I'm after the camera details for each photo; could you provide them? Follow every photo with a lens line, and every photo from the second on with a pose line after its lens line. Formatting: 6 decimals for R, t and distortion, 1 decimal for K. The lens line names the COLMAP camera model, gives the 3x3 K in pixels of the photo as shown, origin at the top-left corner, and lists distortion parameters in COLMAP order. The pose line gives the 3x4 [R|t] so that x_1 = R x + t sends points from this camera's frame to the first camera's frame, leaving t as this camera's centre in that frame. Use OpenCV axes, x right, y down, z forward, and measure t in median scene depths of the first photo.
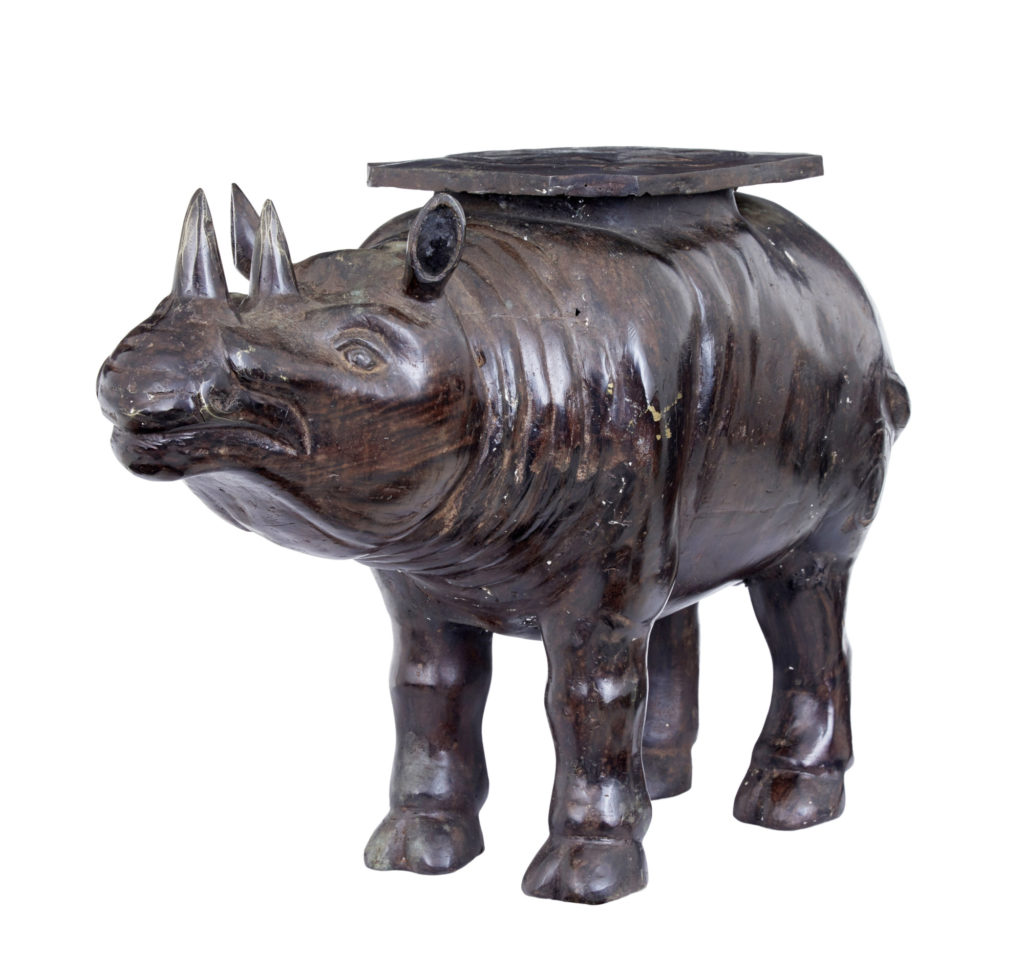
lens RADIAL K [[3065.4, 0, 512.0], [0, 3065.4, 479.9], [0, 0, 1]] dist [-0.056702, 0.000000]
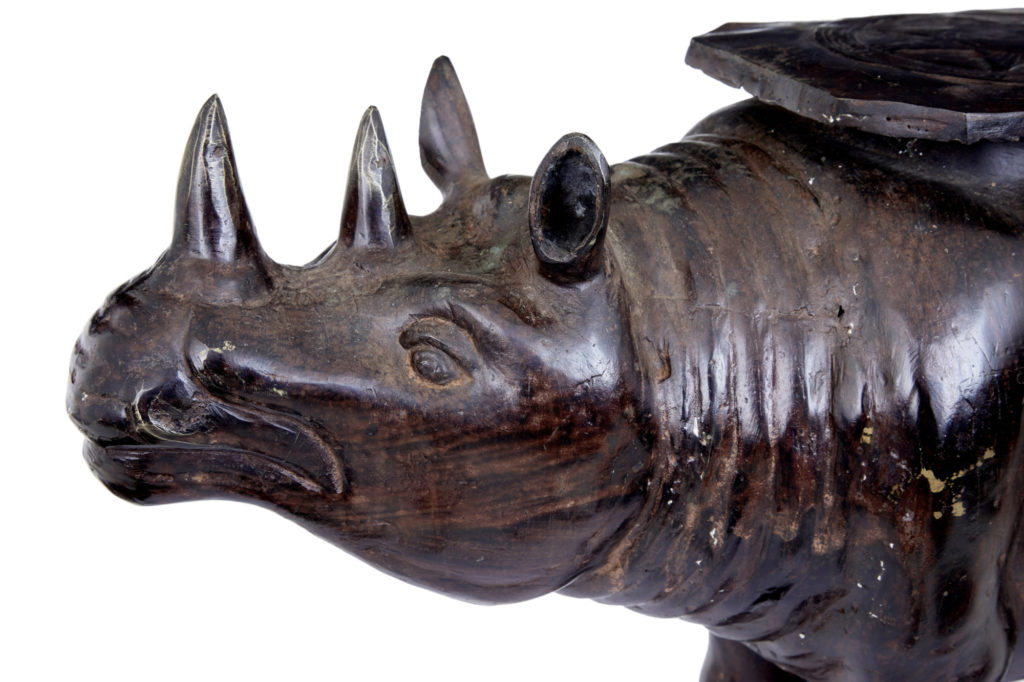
lens RADIAL K [[2081.4, 0, 511.7], [0, 2081.4, 340.6], [0, 0, 1]] dist [-0.058094, 0.000000]
pose [[0.887130, 0.161384, -0.432384, 0.156515], [-0.102896, 0.982450, 0.155578, -0.113033], [0.449903, -0.093527, 0.888166, 0.575972]]
